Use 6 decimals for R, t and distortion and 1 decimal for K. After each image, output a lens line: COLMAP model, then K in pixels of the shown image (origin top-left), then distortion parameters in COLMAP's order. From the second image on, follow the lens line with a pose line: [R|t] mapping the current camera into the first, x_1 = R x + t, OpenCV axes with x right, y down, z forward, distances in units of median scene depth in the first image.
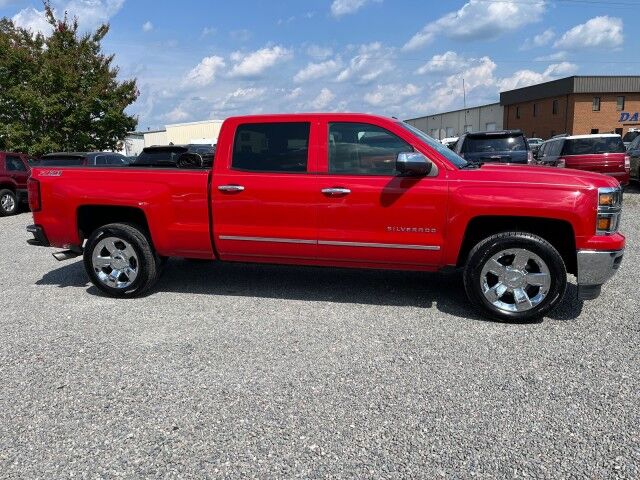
lens RADIAL K [[476.8, 0, 315.6], [0, 476.8, 248.0], [0, 0, 1]] dist [0.089841, -0.115920]
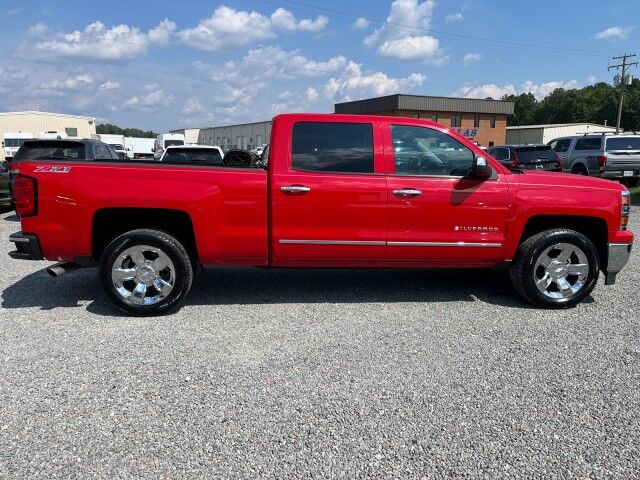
lens RADIAL K [[480.8, 0, 321.6], [0, 480.8, 235.8], [0, 0, 1]] dist [0.089042, -0.119737]
pose [[0.939547, -0.024830, 0.341518, -0.458550], [0.035868, 0.999017, -0.026044, -0.005986], [-0.340536, 0.036720, 0.939514, 0.091654]]
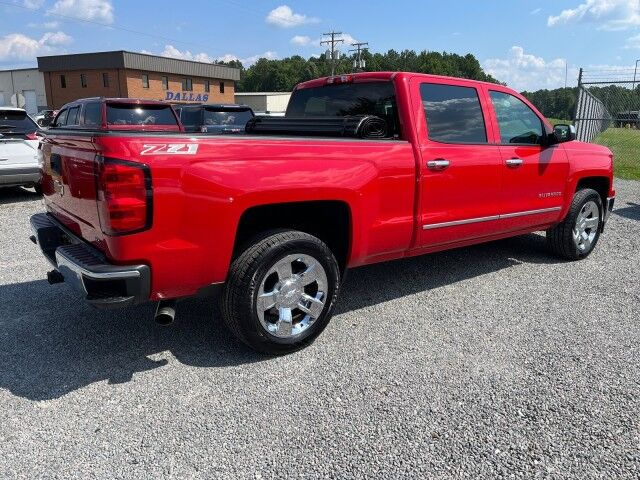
lens RADIAL K [[478.9, 0, 321.3], [0, 478.9, 242.9], [0, 0, 1]] dist [0.083591, -0.107806]
pose [[0.614098, -0.160529, 0.772732, -0.952466], [0.128183, 0.986383, 0.103044, -0.103580], [-0.778751, 0.035772, 0.626312, 0.655693]]
